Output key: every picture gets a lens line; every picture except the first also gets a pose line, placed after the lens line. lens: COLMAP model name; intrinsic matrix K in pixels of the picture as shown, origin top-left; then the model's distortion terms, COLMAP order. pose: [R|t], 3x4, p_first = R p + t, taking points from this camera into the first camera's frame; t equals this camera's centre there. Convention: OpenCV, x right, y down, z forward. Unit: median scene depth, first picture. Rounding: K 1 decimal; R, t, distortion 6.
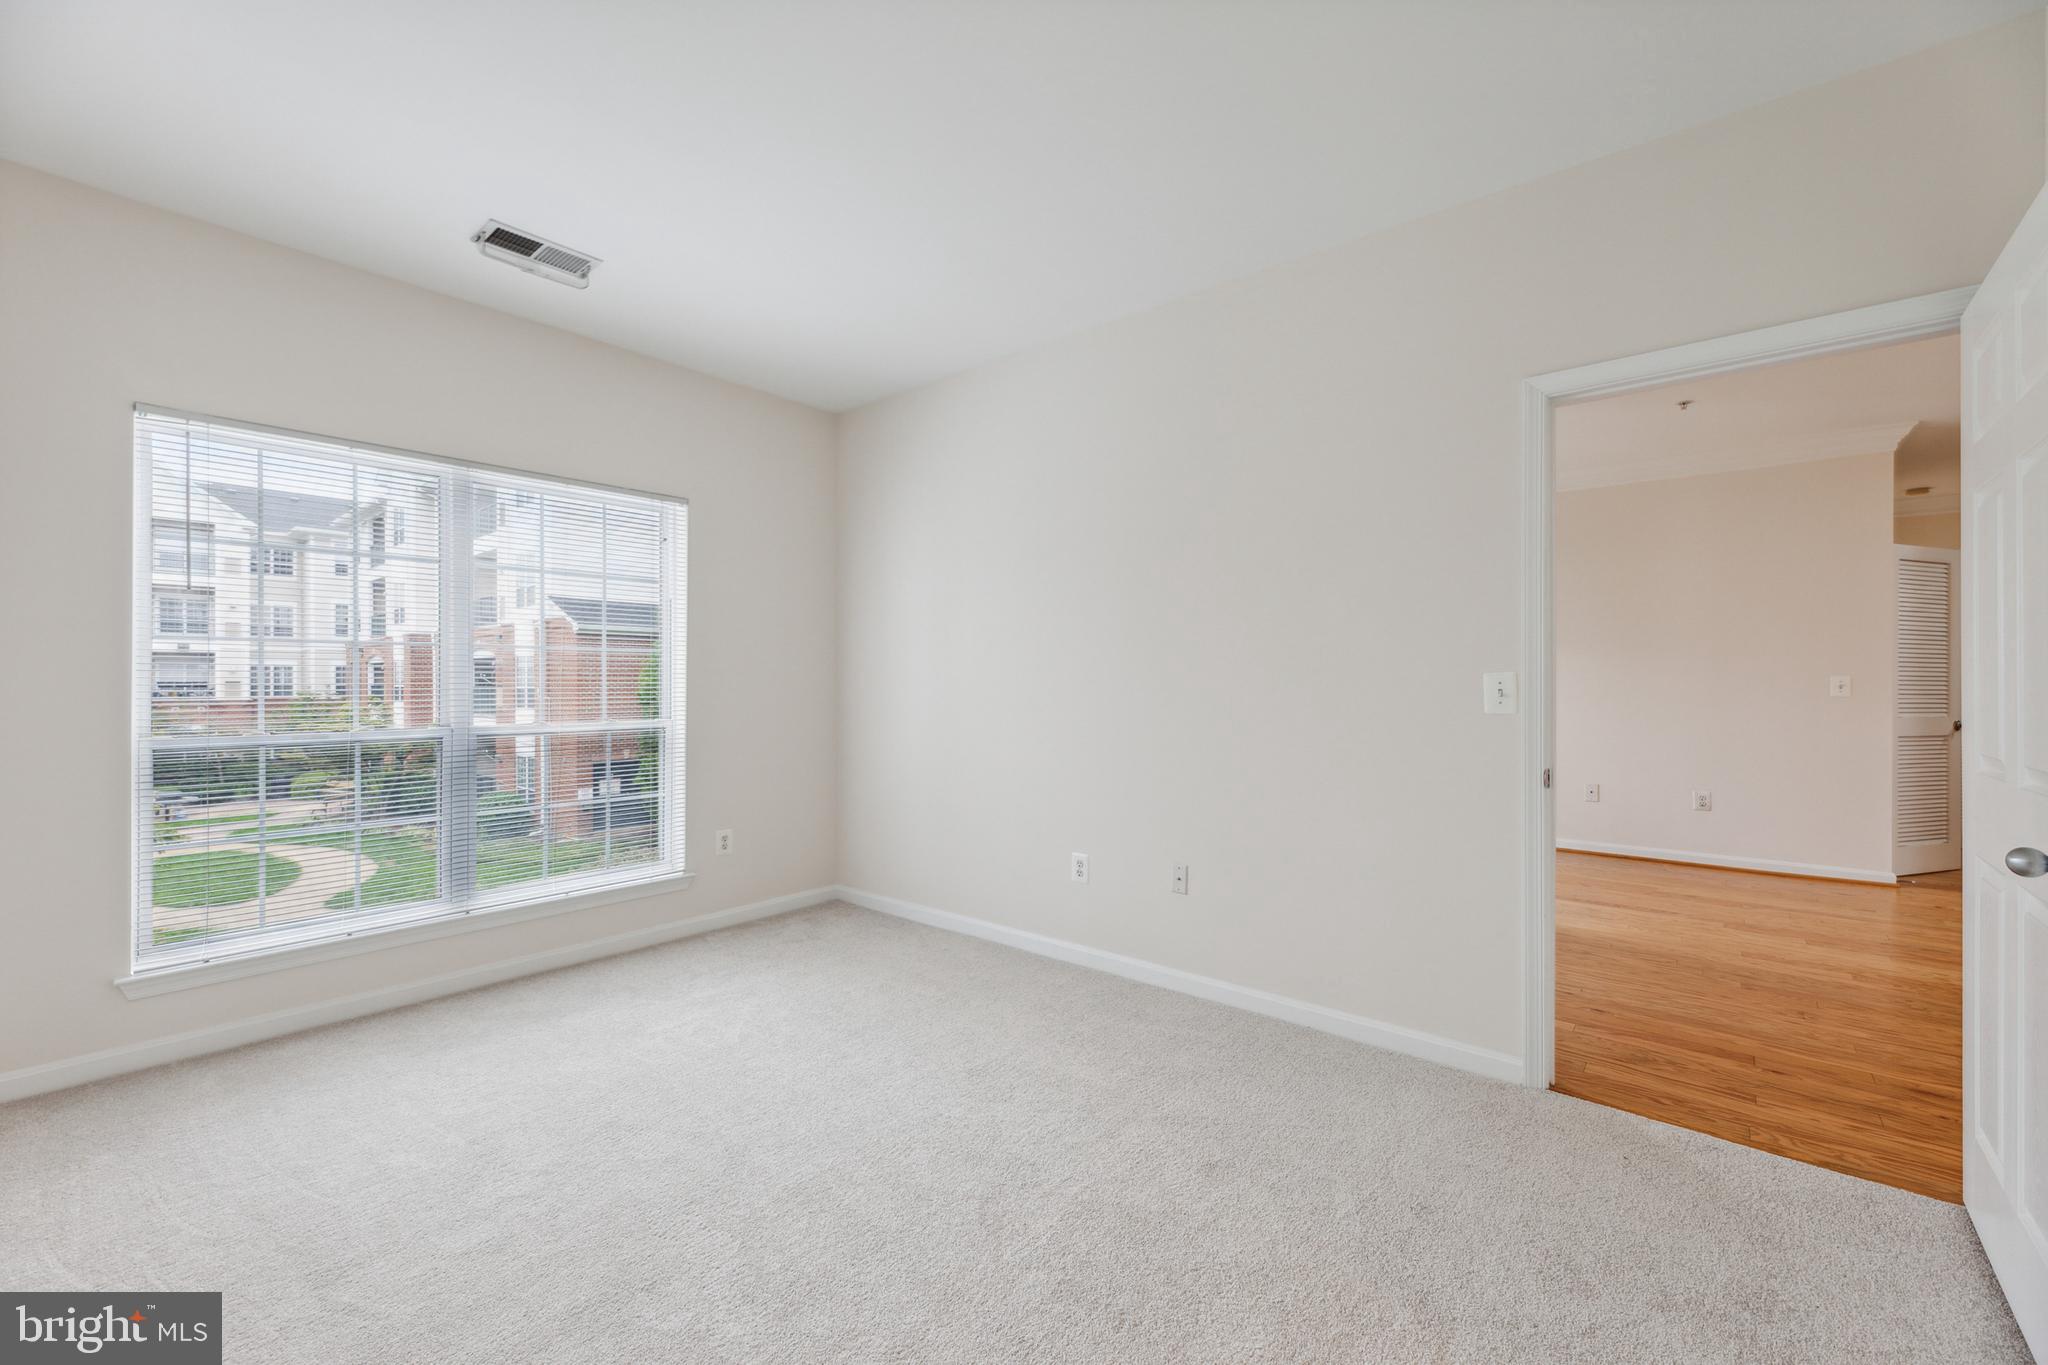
lens RADIAL K [[845.5, 0, 1024.0], [0, 845.5, 682.5], [0, 0, 1]] dist [0.007598, 0.000038]
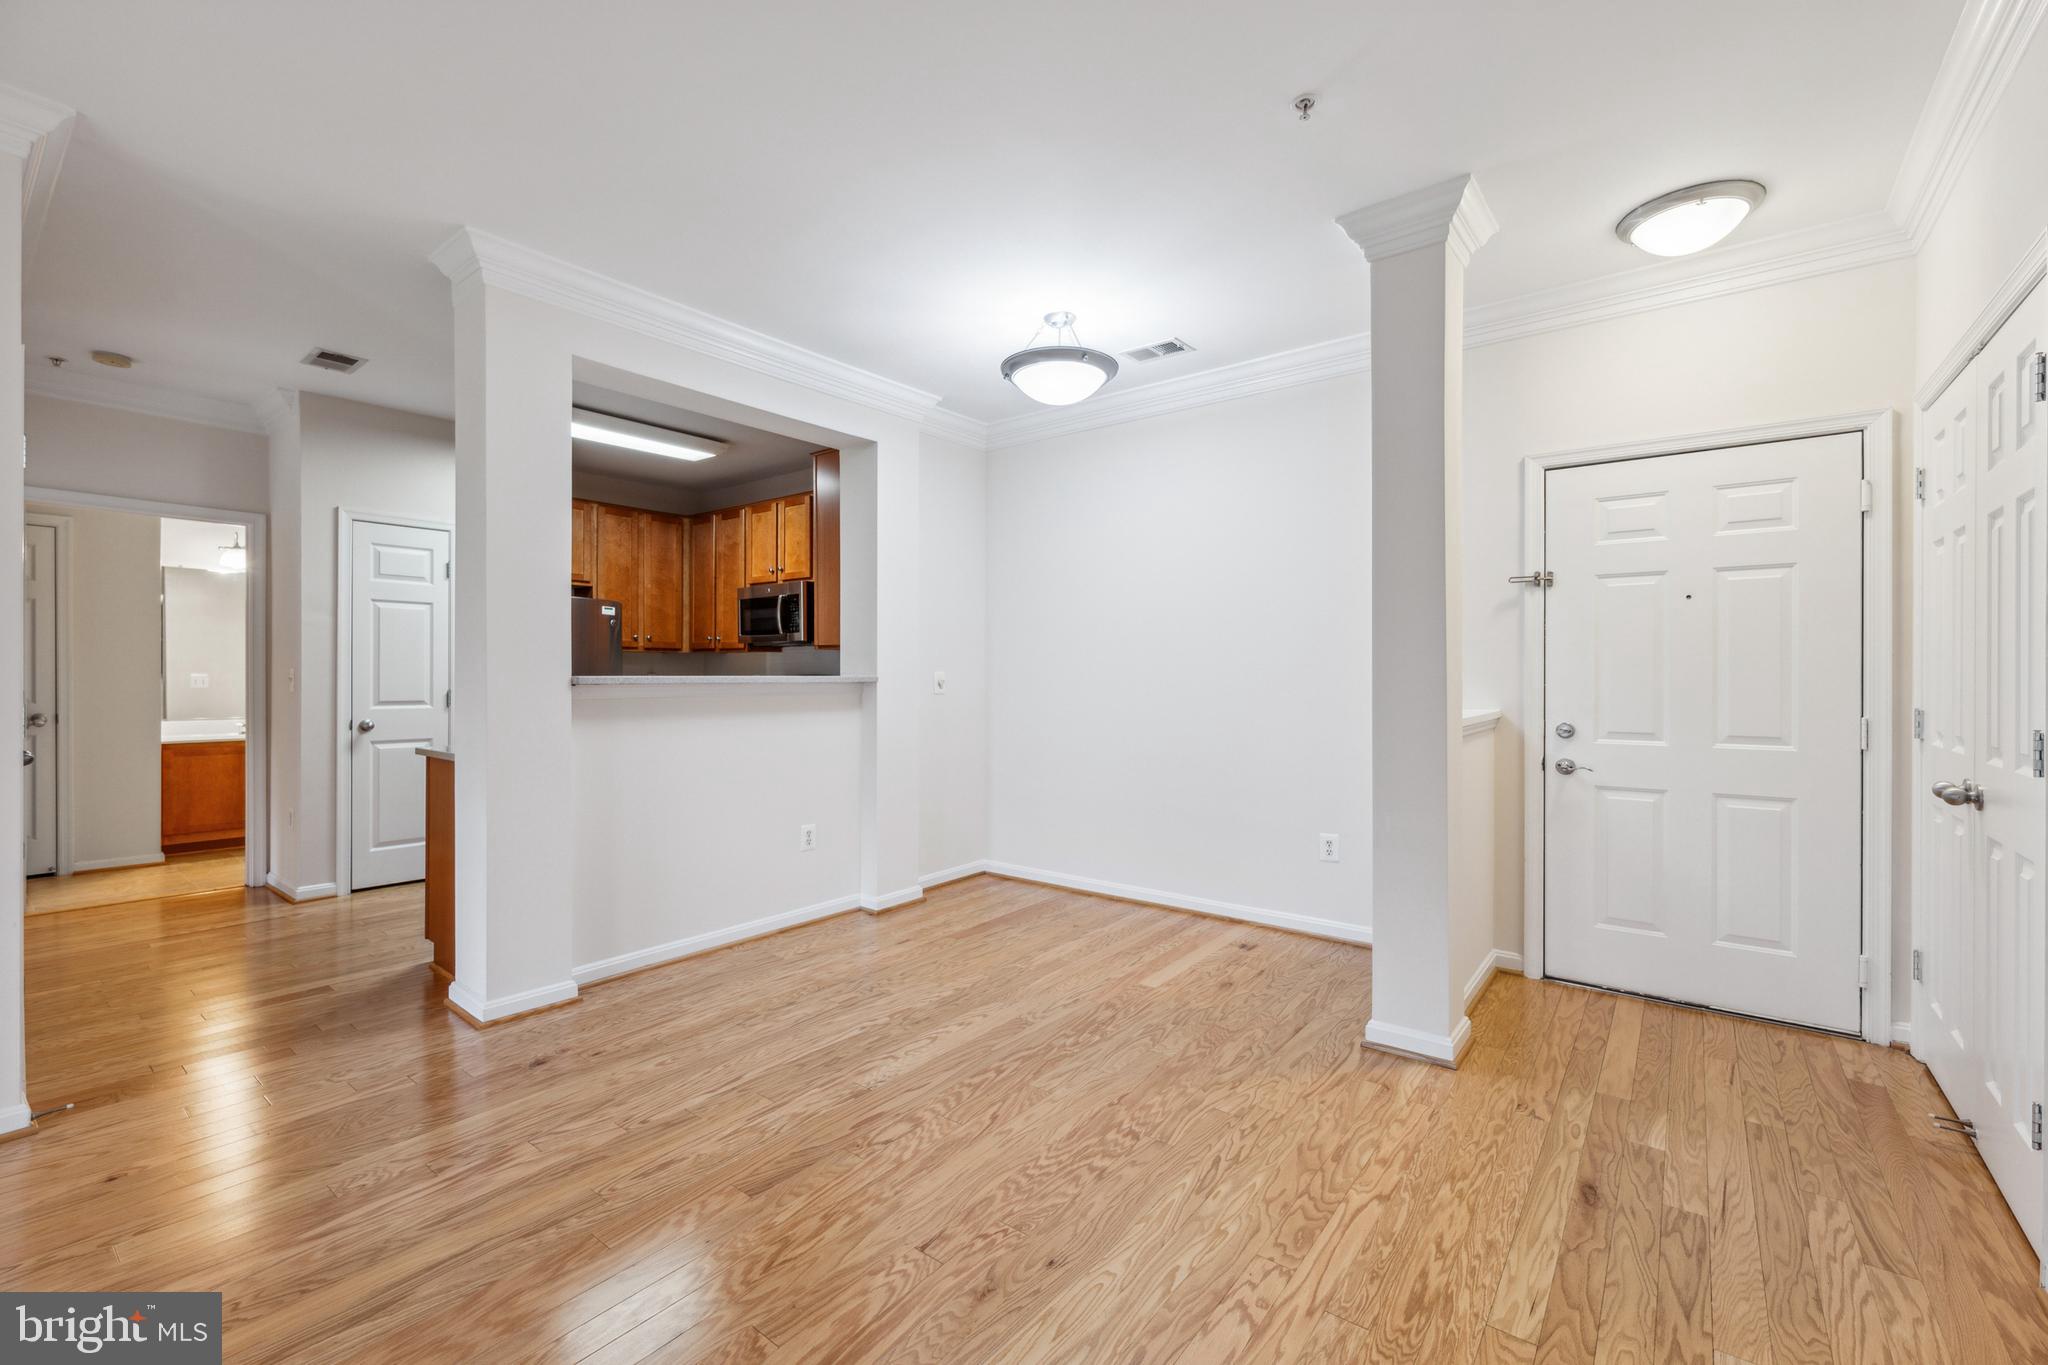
lens RADIAL K [[856.4, 0, 1028.8], [0, 856.4, 681.1], [0, 0, 1]] dist [-0.000385, -0.000727]
pose [[-0.016694, -0.006095, 0.999842, 0.574808], [-0.002987, 0.999977, 0.006045, -0.003008], [-0.999856, -0.002886, -0.016712, 0.489506]]
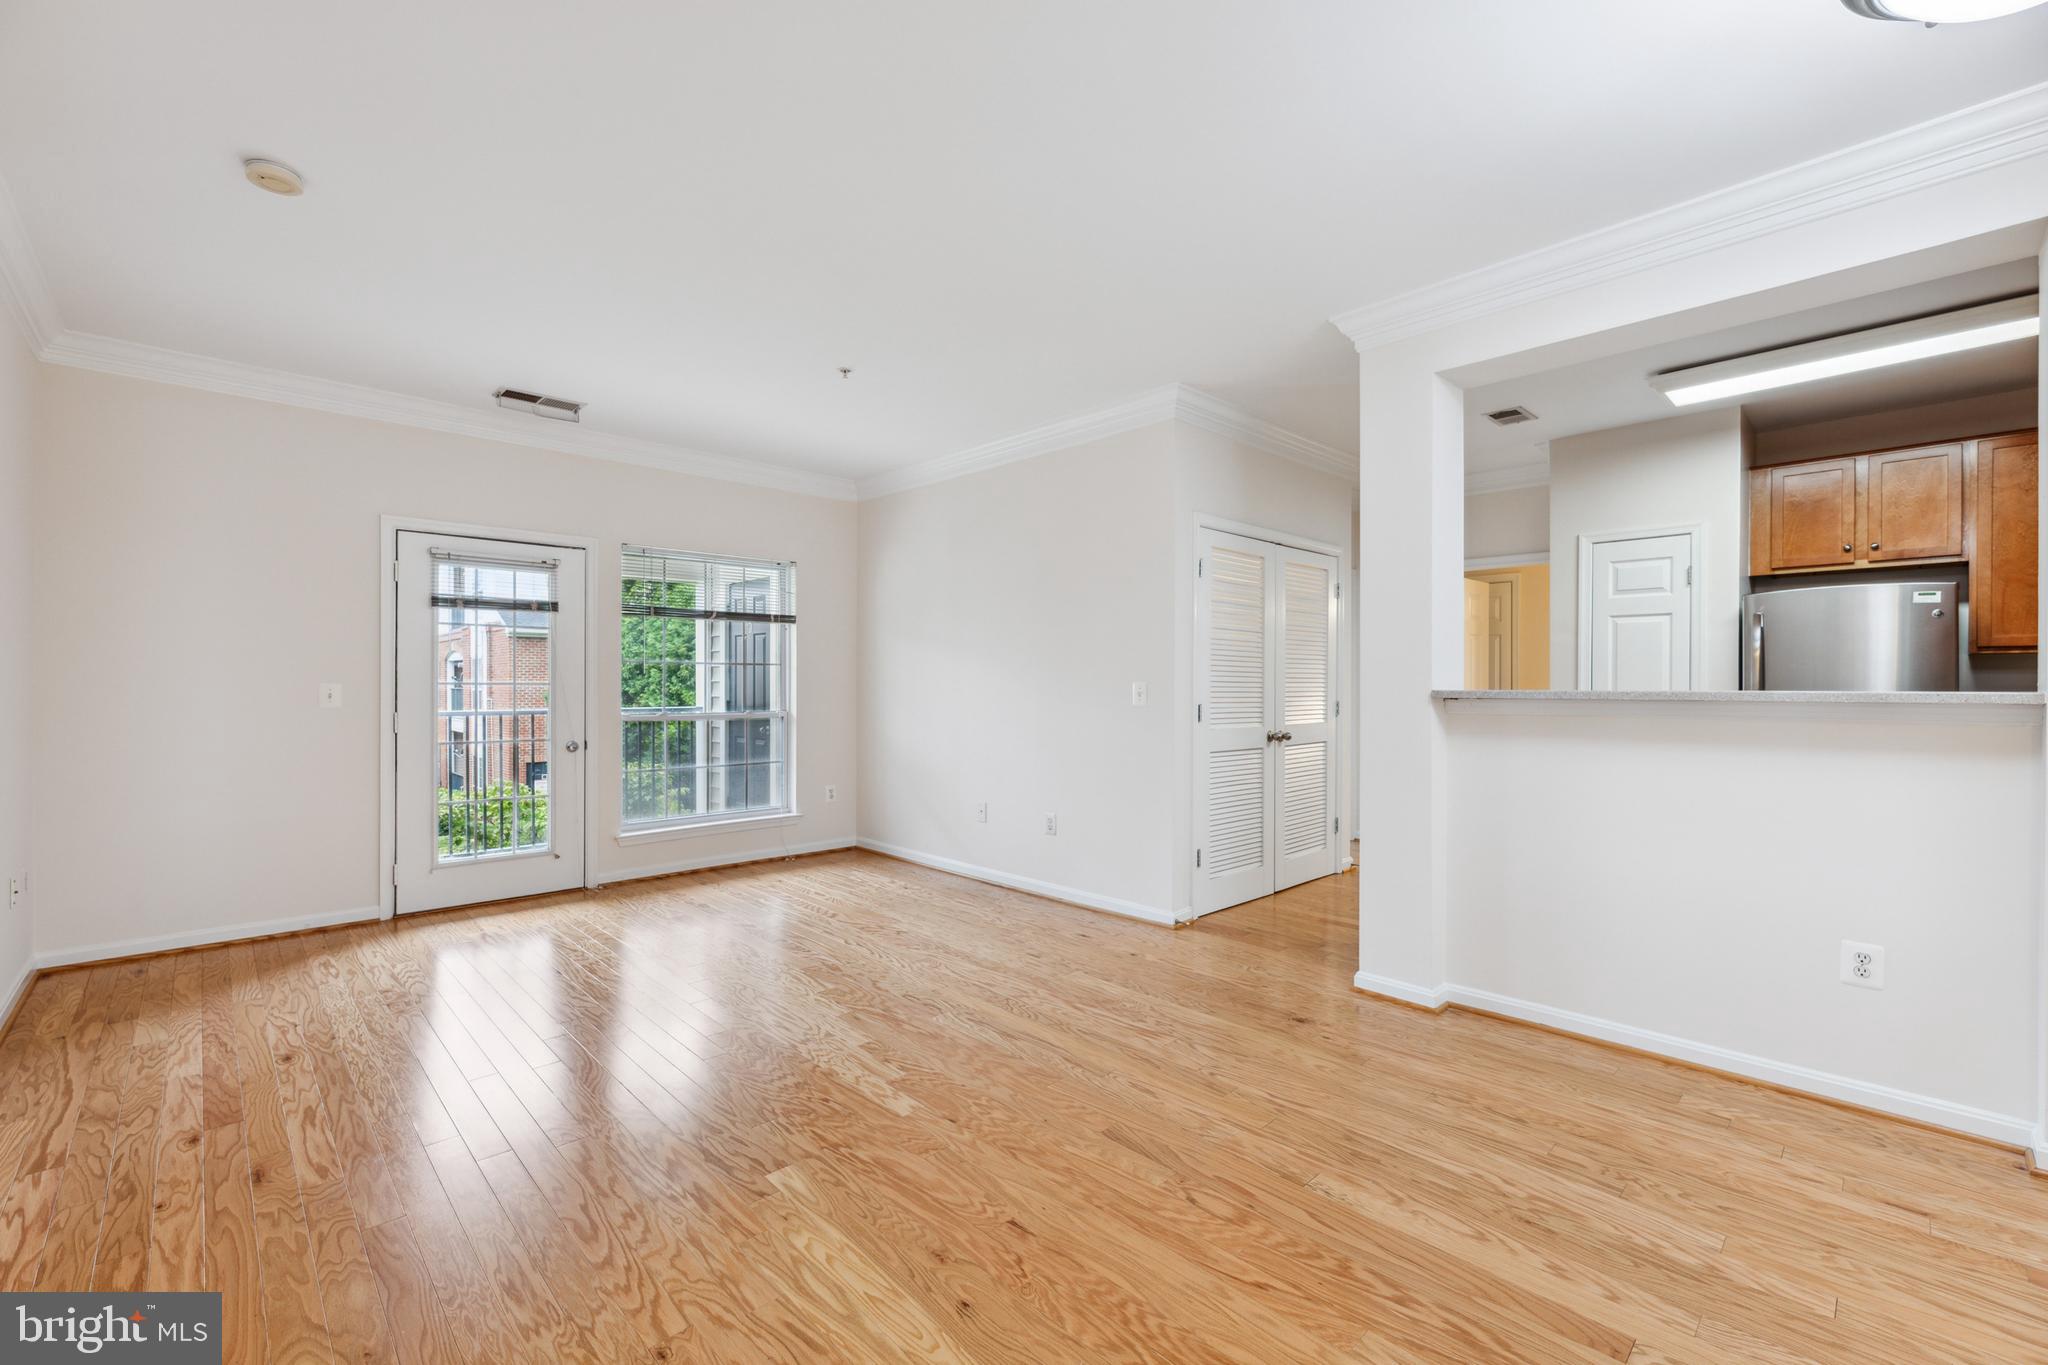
lens RADIAL K [[856.4, 0, 1028.8], [0, 856.4, 681.1], [0, 0, 1]] dist [-0.000385, -0.000727]
pose [[0.991493, 0.002145, -0.130143, 1.002884], [-0.002627, 0.999990, -0.003531, -0.005159], [0.130135, 0.003843, 0.991489, 0.134917]]
